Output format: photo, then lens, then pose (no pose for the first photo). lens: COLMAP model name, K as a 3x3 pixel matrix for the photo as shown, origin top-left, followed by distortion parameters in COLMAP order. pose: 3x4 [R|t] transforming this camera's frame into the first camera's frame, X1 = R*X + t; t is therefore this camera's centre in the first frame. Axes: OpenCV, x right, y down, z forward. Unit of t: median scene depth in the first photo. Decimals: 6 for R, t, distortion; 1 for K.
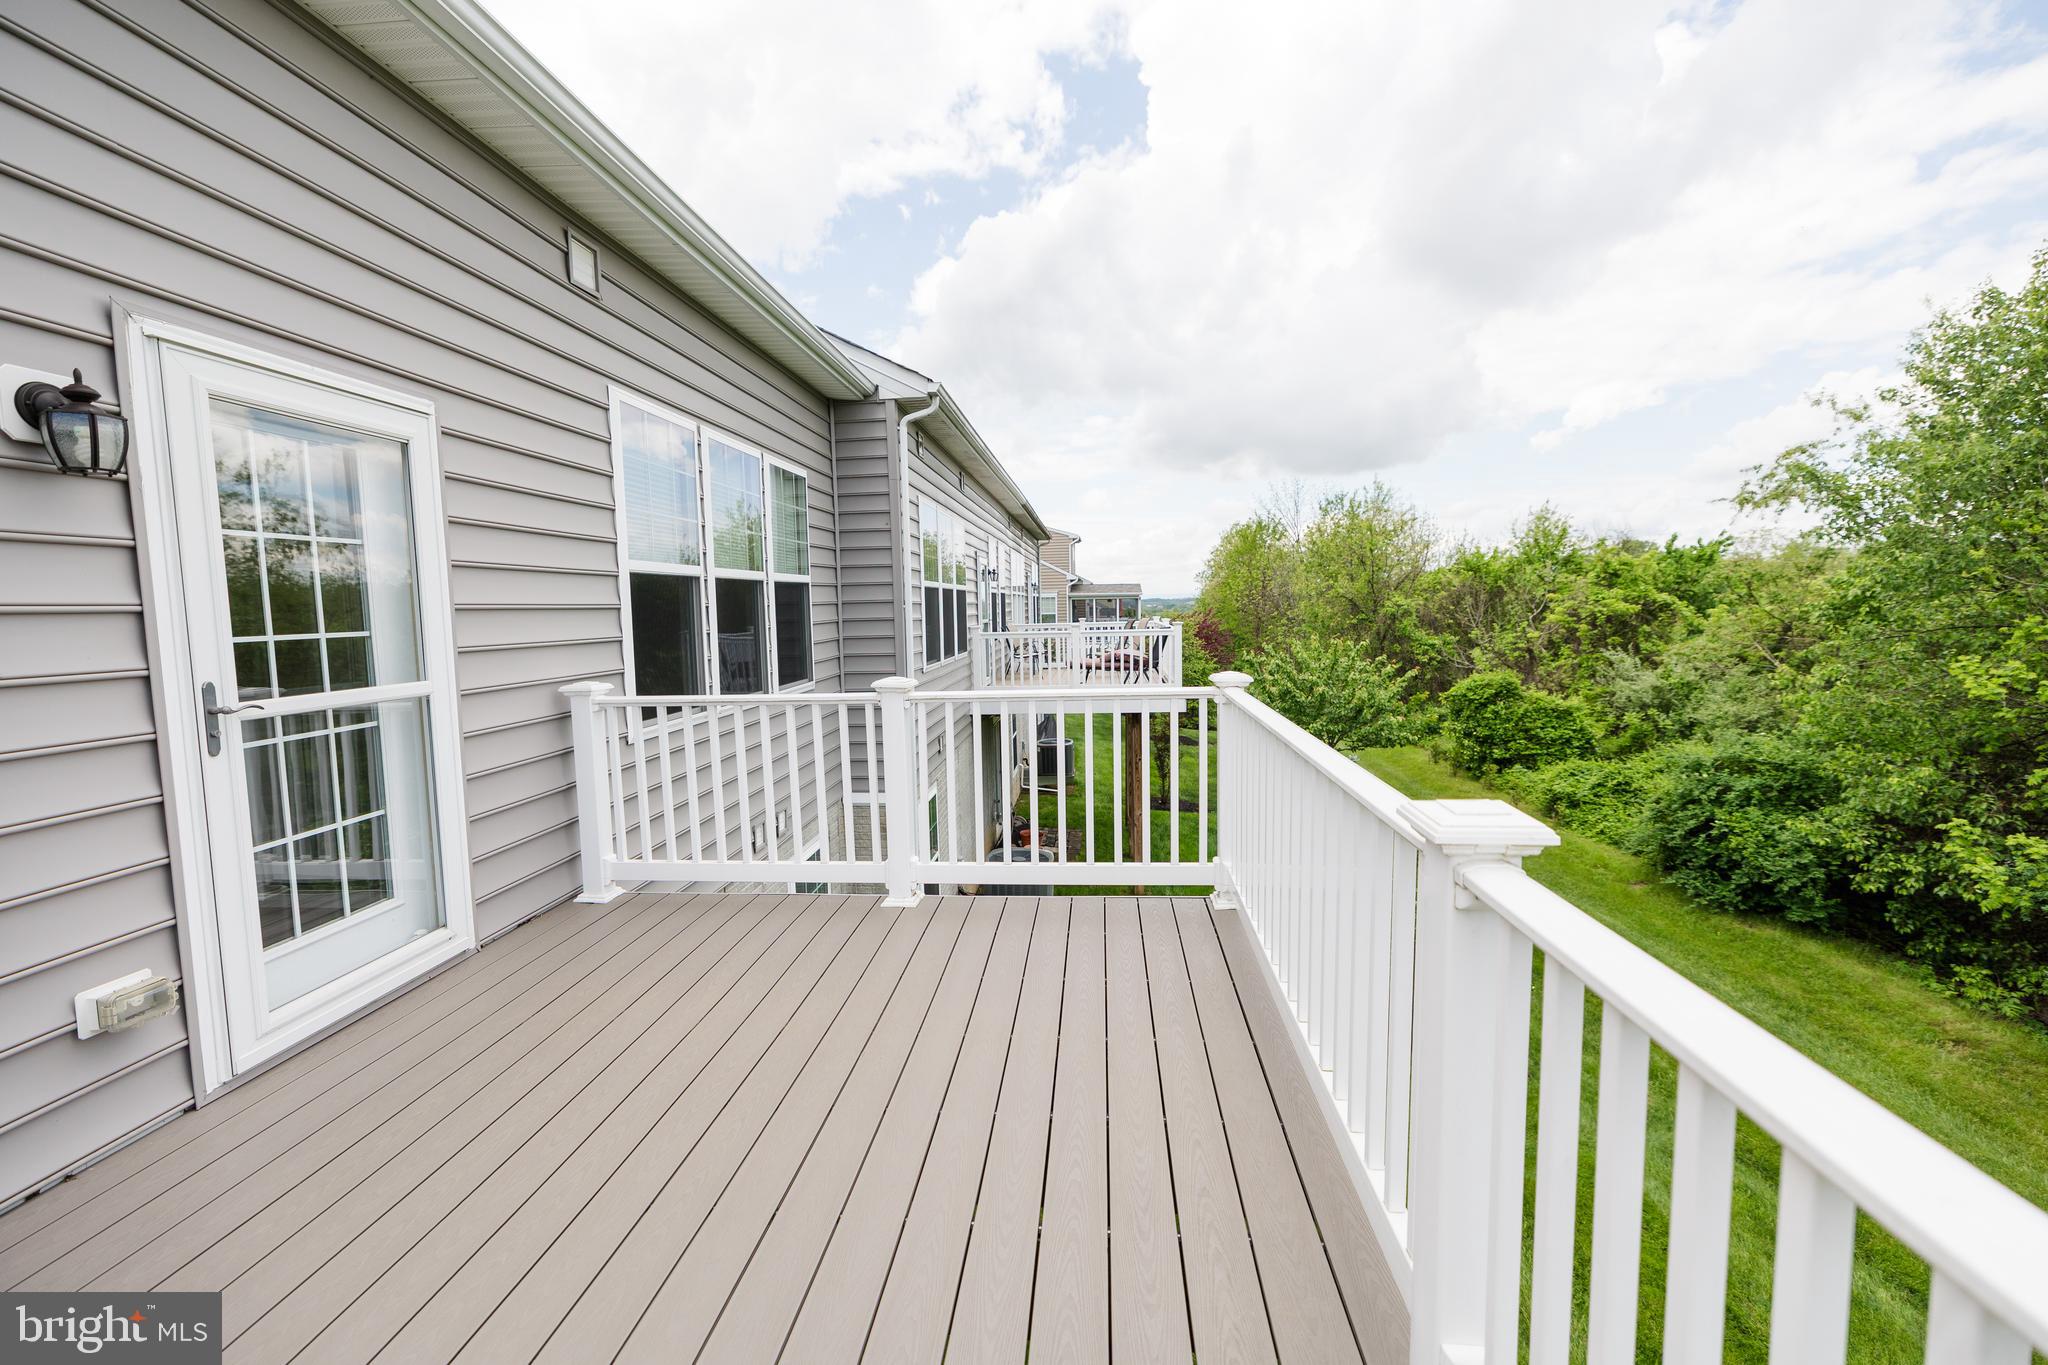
lens RADIAL K [[888.7, 0, 1044.3], [0, 888.7, 683.7], [0, 0, 1]] dist [0.001831, 0.000493]
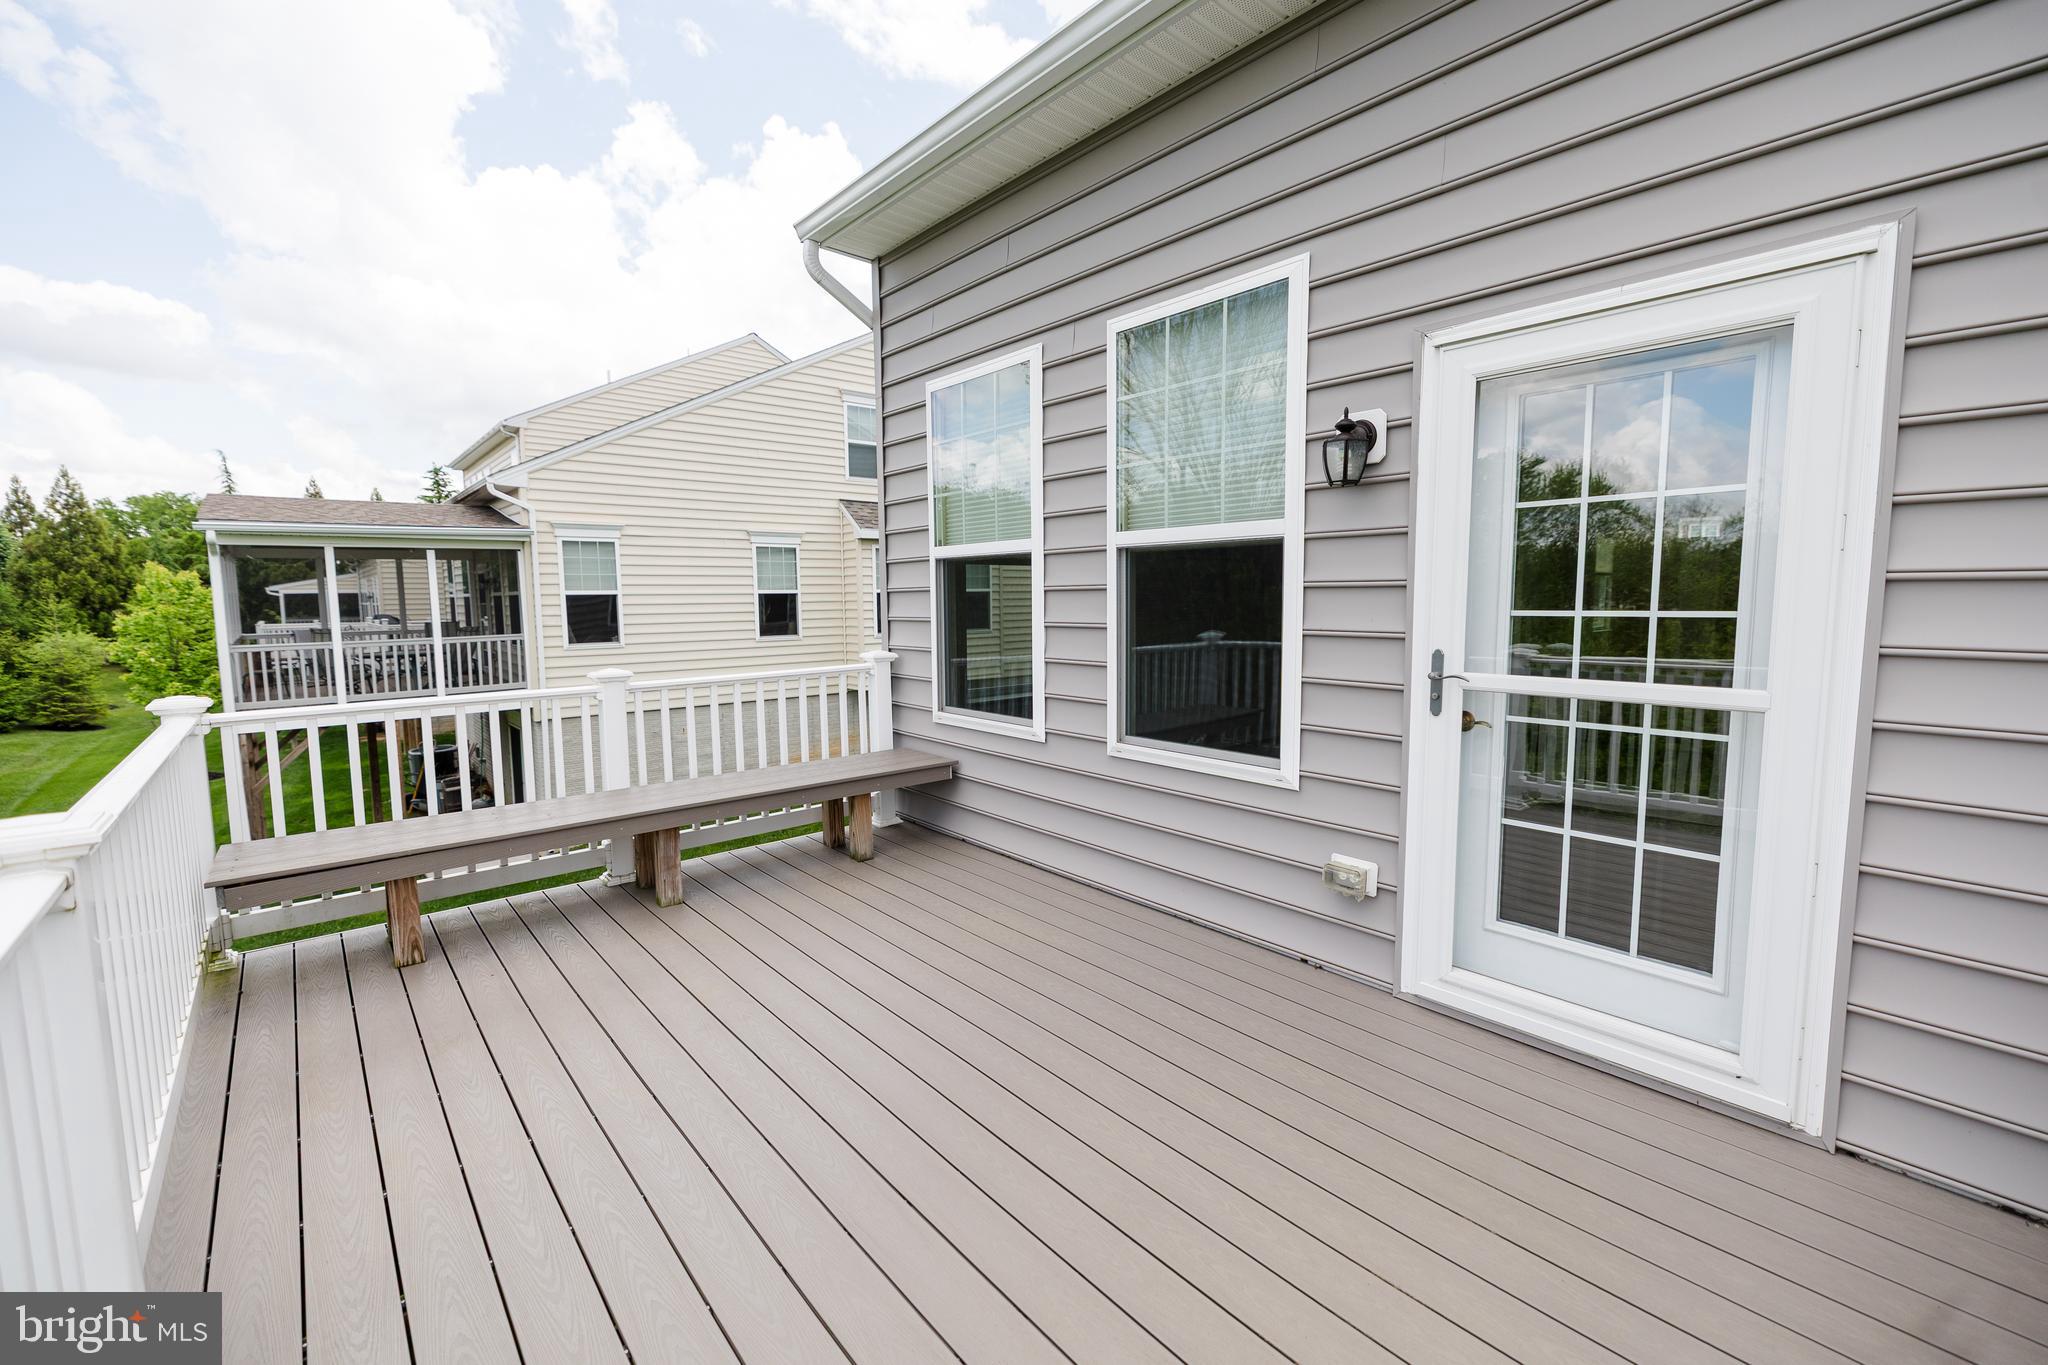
lens RADIAL K [[857.7, 0, 1023.5], [0, 857.7, 675.5], [0, 0, 1]] dist [0.001861, -0.000028]
pose [[-0.714022, 0.098323, -0.693185, 0.151958], [-0.034860, 0.983869, 0.175462, -0.118839], [0.699255, 0.149448, -0.699077, 1.180308]]
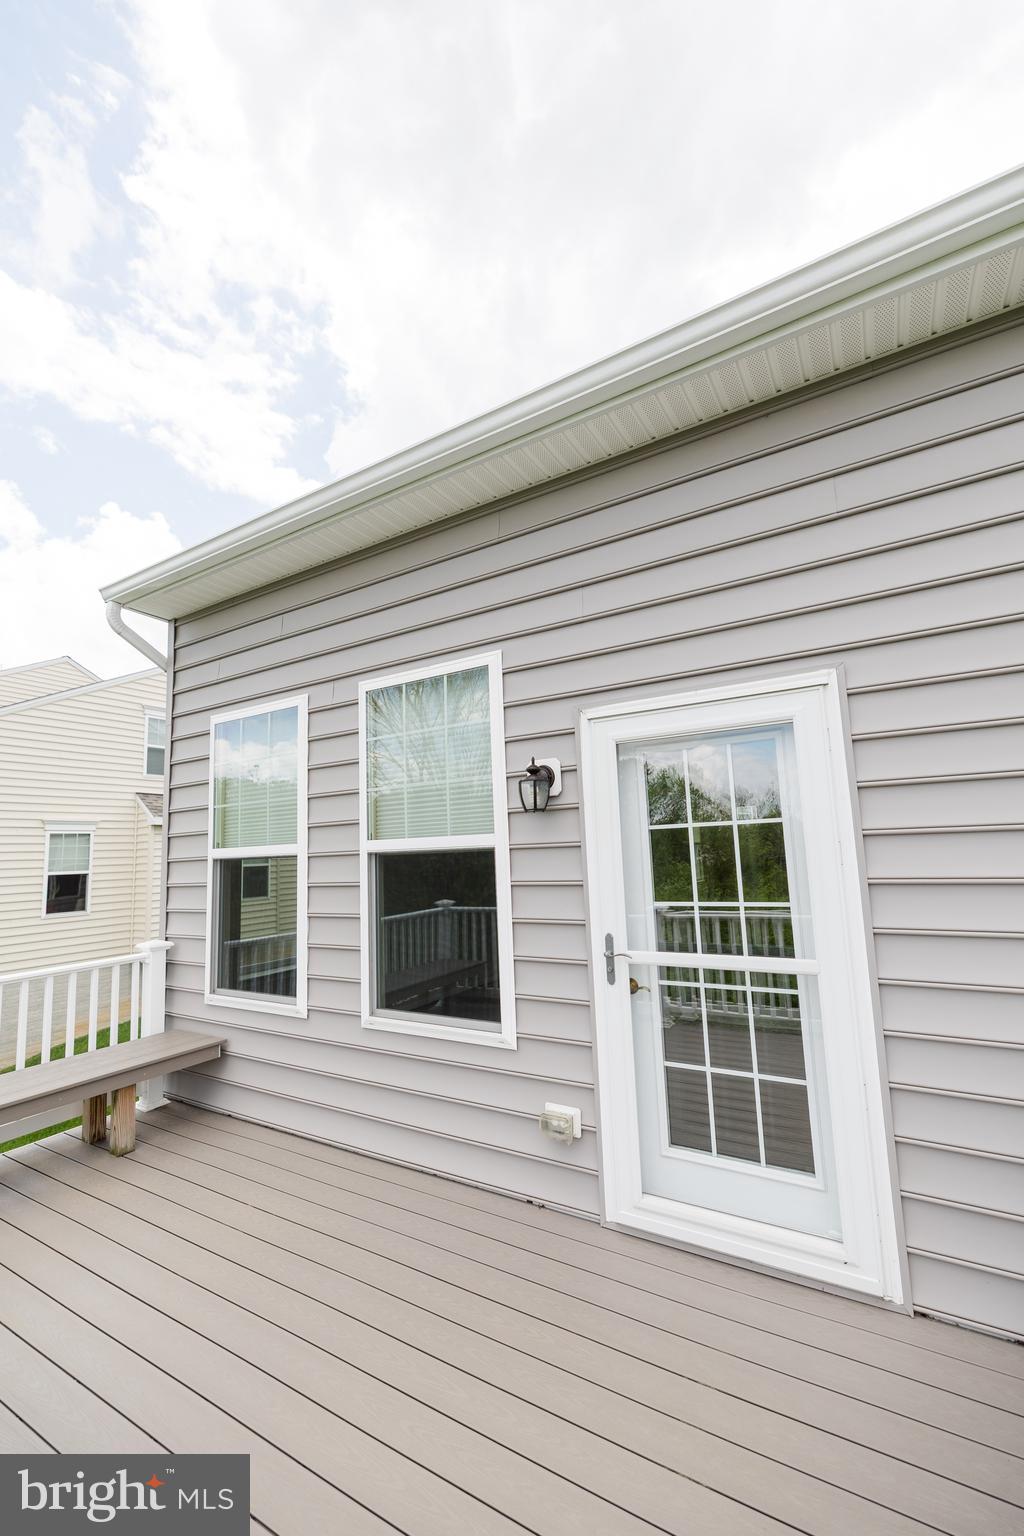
lens RADIAL K [[643.3, 0, 506.7], [0, 643.3, 768.2], [0, 0, 1]] dist [0.001861, -0.000028]
pose [[-0.466218, -0.073081, -0.881646, 0.100650], [-0.030072, 0.997315, -0.066767, -0.171594], [0.884159, -0.004615, -0.467164, 1.149342]]
